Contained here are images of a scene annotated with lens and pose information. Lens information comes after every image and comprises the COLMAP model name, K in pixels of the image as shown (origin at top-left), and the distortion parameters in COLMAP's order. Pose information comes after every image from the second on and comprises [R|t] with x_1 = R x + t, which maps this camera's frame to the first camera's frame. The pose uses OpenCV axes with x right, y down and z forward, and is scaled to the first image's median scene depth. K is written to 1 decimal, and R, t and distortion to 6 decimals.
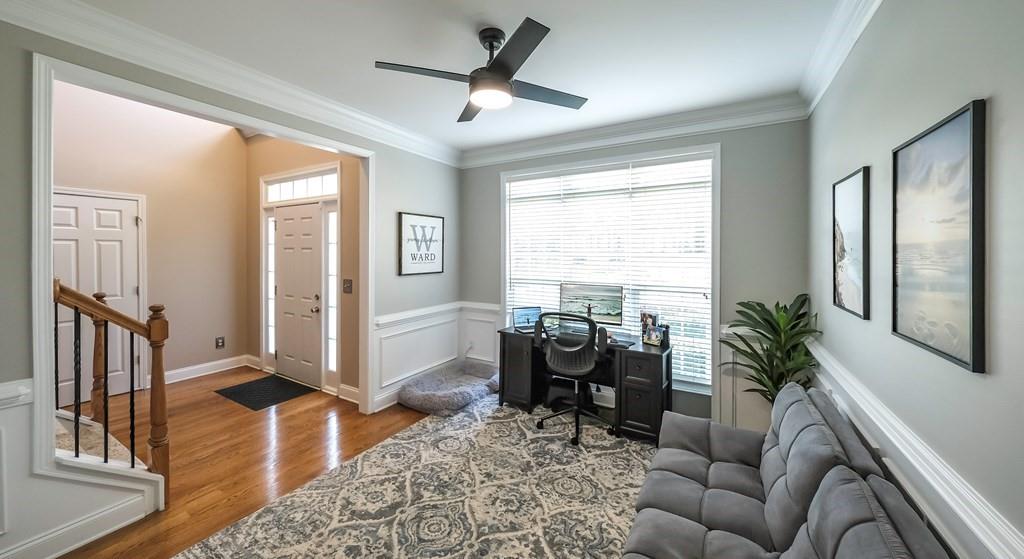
lens RADIAL K [[363.1, 0, 511.3], [0, 363.1, 251.2], [0, 0, 1]] dist [0.000289, -0.000024]
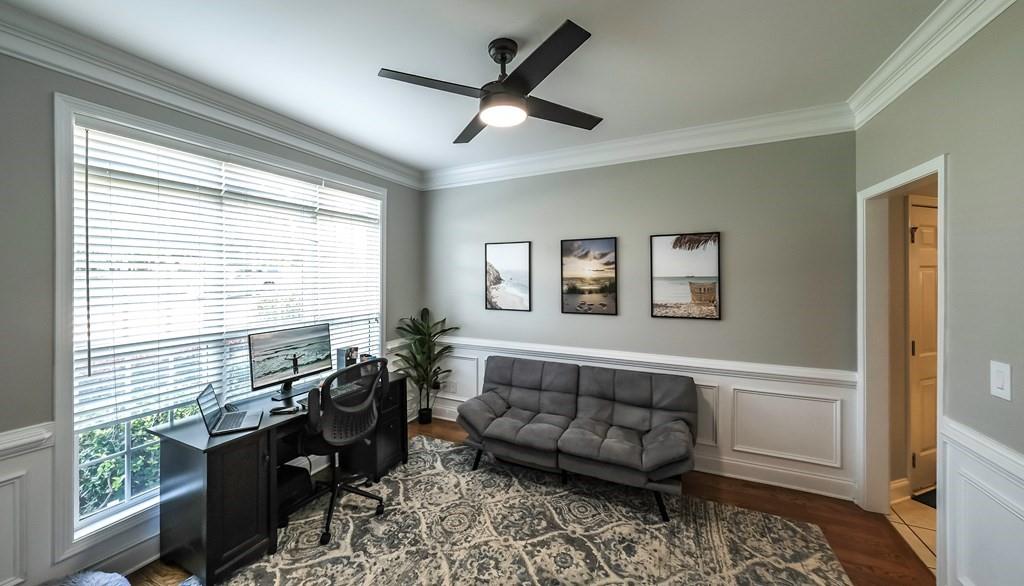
lens RADIAL K [[363.0, 0, 501.9], [0, 363.0, 275.8], [0, 0, 1]] dist [0.000783, 0.000000]
pose [[-0.073139, 0.001127, 0.997321, -0.708600], [0.006867, 0.999976, -0.000627, -0.014567], [-0.997298, 0.006803, -0.073145, 0.804368]]
